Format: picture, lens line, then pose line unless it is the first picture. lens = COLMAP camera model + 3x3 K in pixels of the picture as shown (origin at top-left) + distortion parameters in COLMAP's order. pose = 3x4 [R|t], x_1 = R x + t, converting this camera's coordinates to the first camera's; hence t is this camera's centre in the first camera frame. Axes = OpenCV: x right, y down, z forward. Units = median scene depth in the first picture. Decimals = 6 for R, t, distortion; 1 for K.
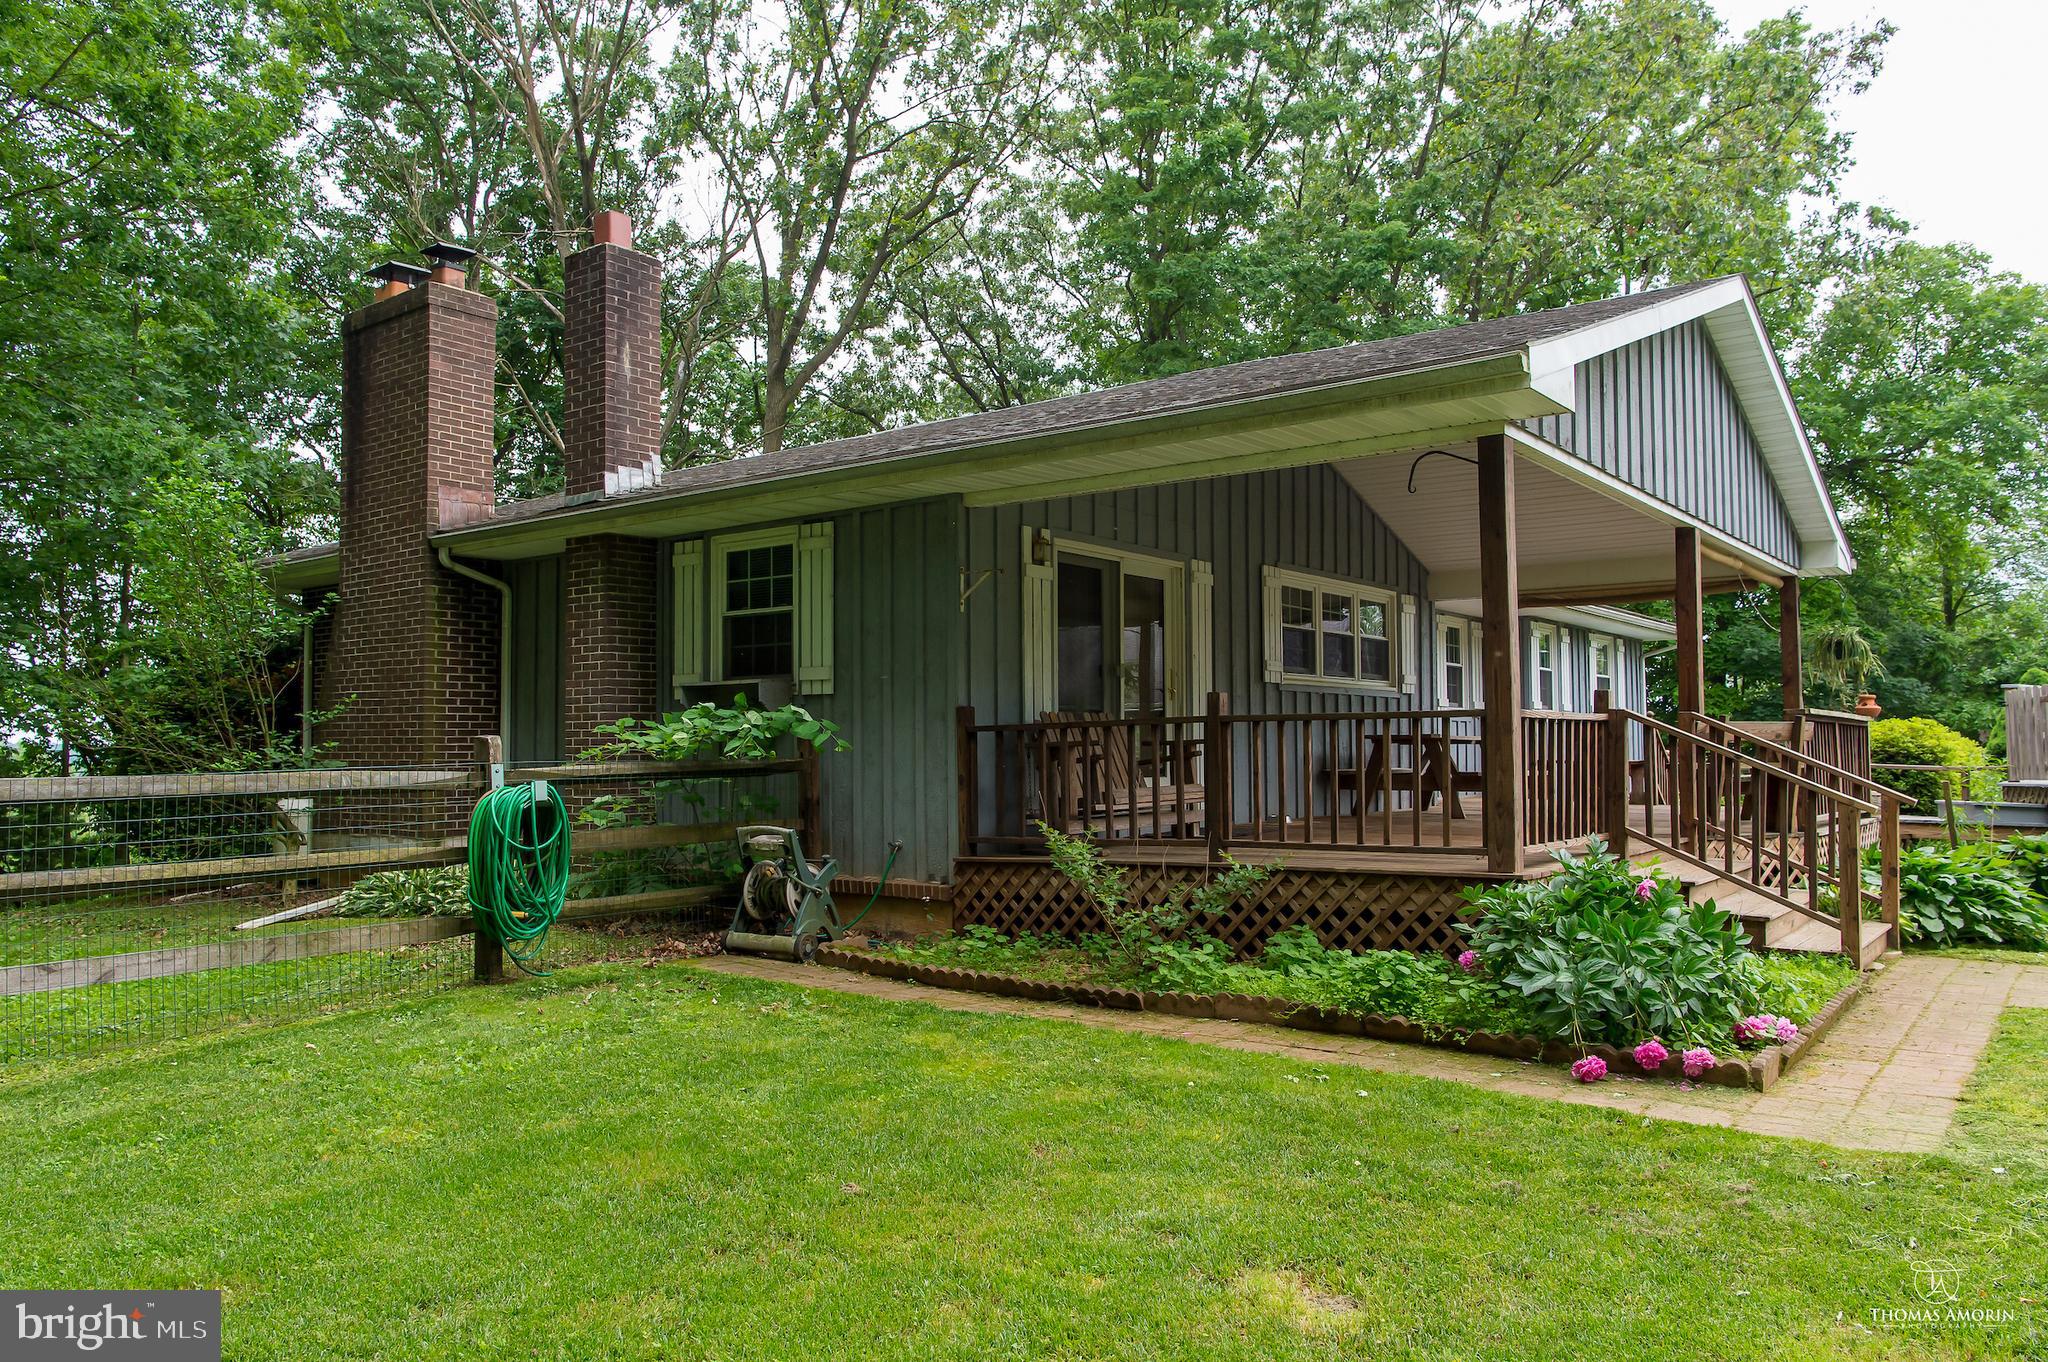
lens RADIAL K [[1401.2, 0, 1023.2], [0, 1401.2, 693.7], [0, 0, 1]] dist [0.029429, -0.060190]
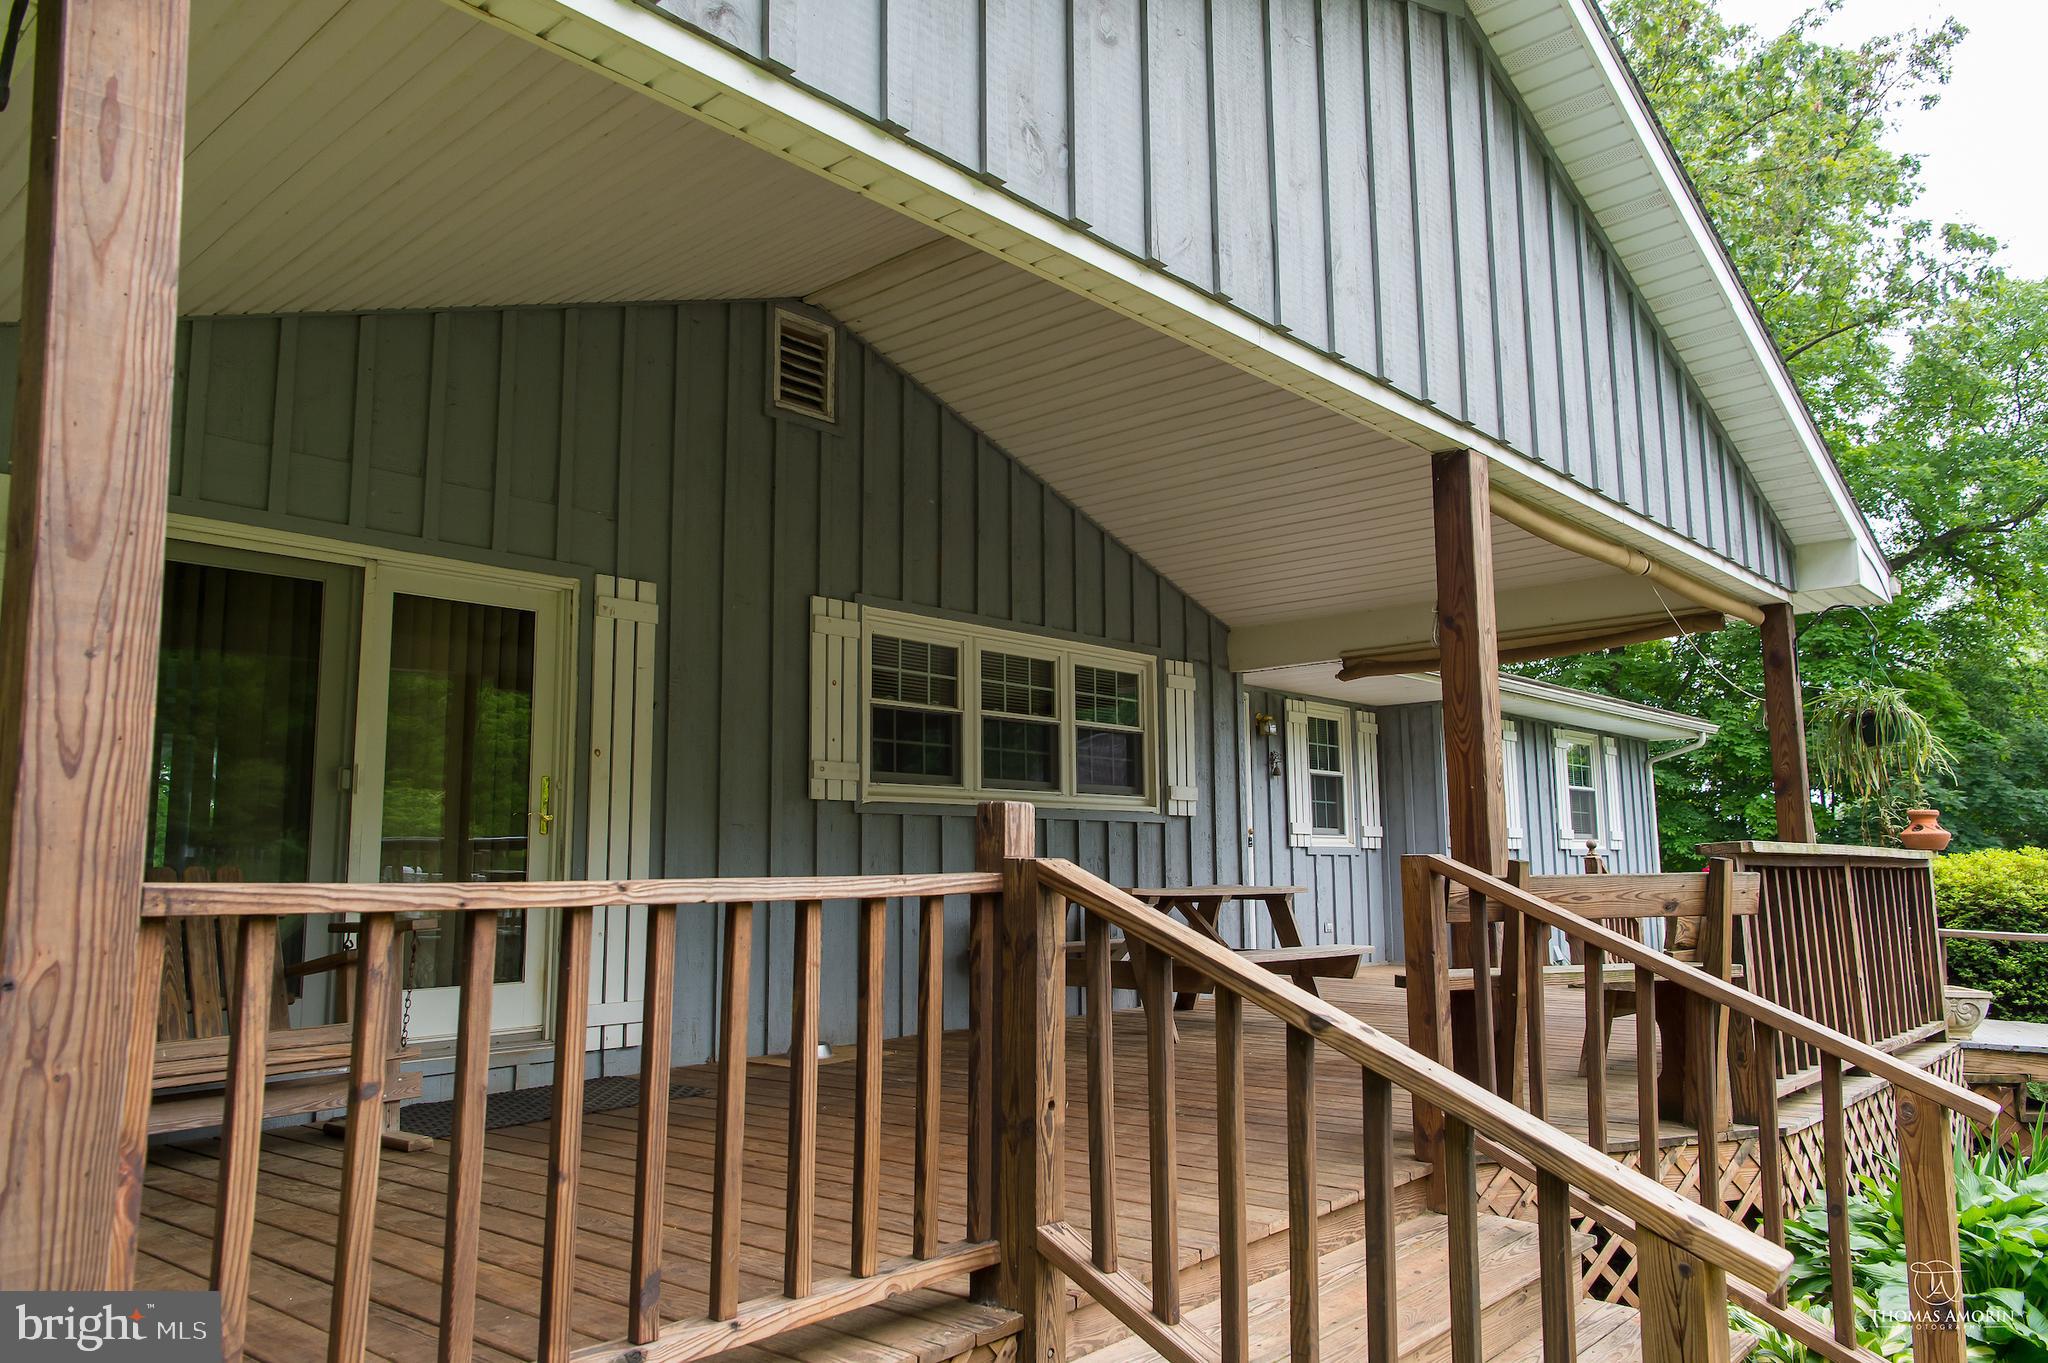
lens RADIAL K [[1416.5, 0, 1024.0], [0, 1416.5, 681.5], [0, 0, 1]] dist [0.027073, -0.035110]
pose [[0.998094, -0.018457, -0.058883, 0.162413], [0.012593, 0.995062, -0.098457, 0.000828], [0.060410, 0.097528, 0.993398, 0.242222]]
